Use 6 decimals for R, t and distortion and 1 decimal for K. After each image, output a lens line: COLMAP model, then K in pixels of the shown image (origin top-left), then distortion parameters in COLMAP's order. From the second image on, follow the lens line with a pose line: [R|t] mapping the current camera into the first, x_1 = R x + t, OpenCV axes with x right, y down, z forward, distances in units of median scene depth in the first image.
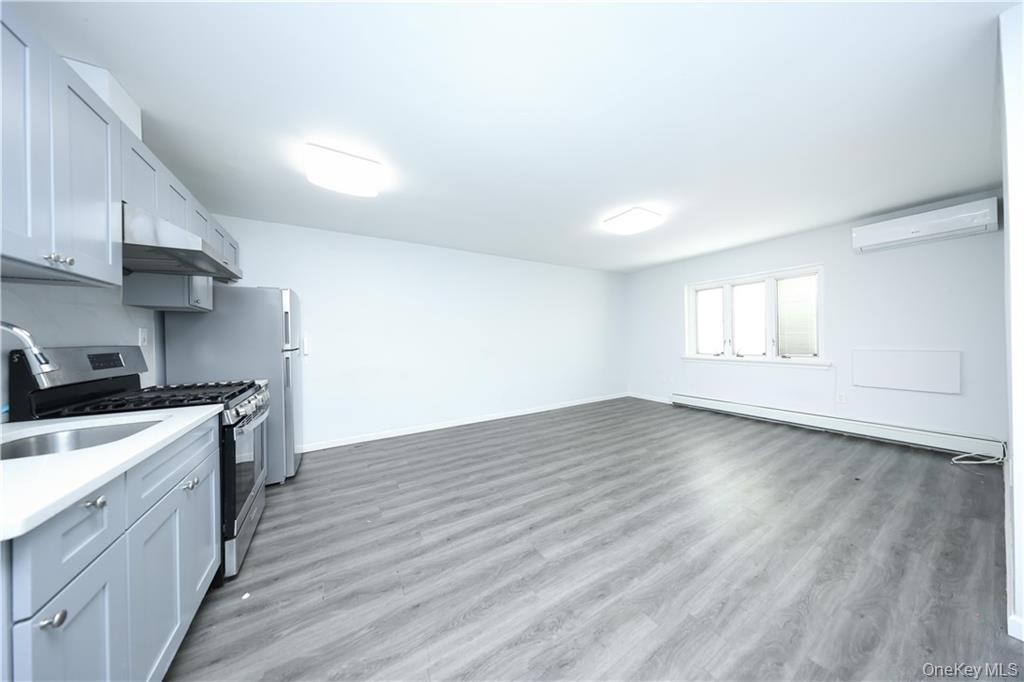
lens RADIAL K [[298.2, 0, 507.0], [0, 298.2, 339.1], [0, 0, 1]] dist [0.000268, 0.000007]
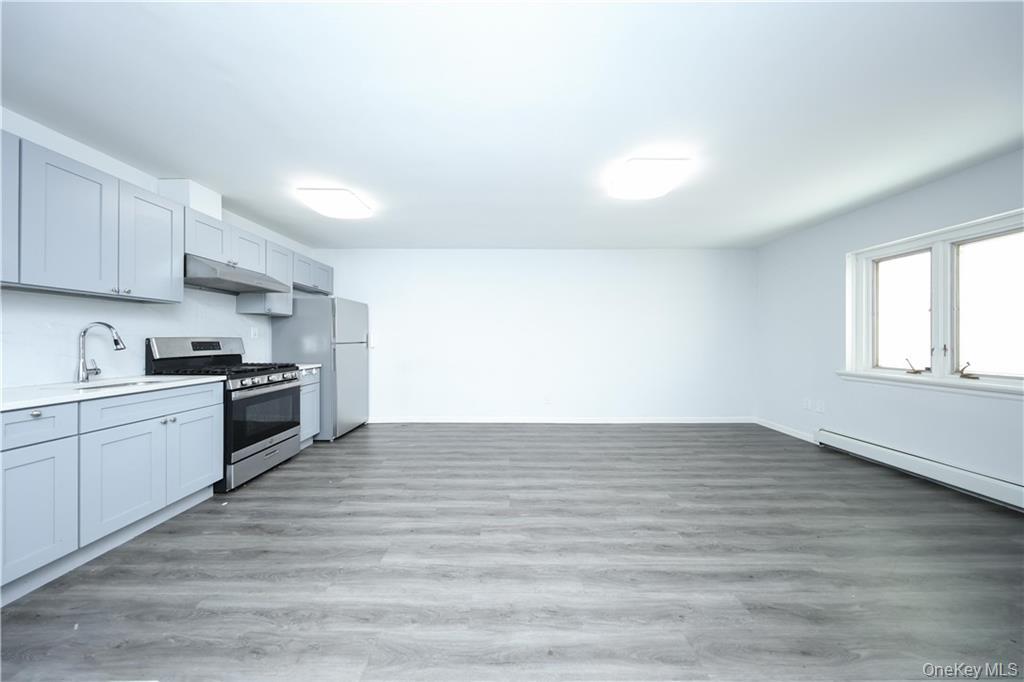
lens RADIAL K [[298.2, 0, 507.0], [0, 298.2, 339.1], [0, 0, 1]] dist [0.000268, 0.000007]
pose [[0.858618, 0.015252, -0.512389, 0.605877], [-0.014729, 0.999879, 0.005081, -0.000052], [0.512404, 0.003184, 0.858739, 0.235312]]
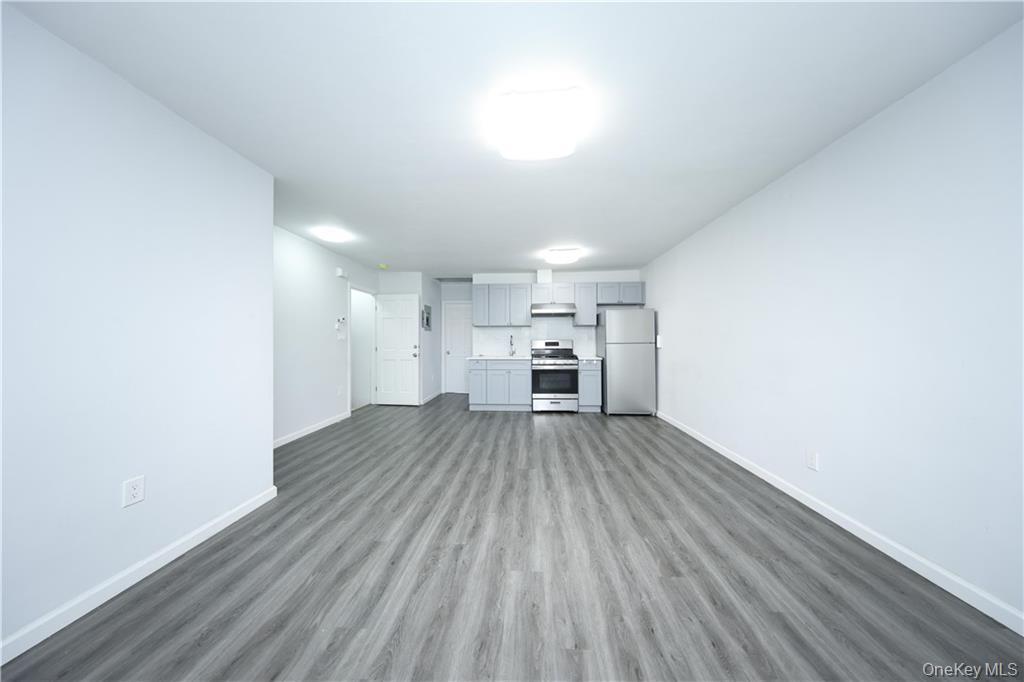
lens RADIAL K [[294.4, 0, 512.0], [0, 294.4, 341.0], [0, 0, 1]] dist [0.000681, -0.000035]
pose [[-0.562982, 0.019648, -0.826236, 1.075256], [0.013310, 0.999803, 0.014706, -0.012530], [0.826362, -0.002718, -0.563132, 1.510735]]
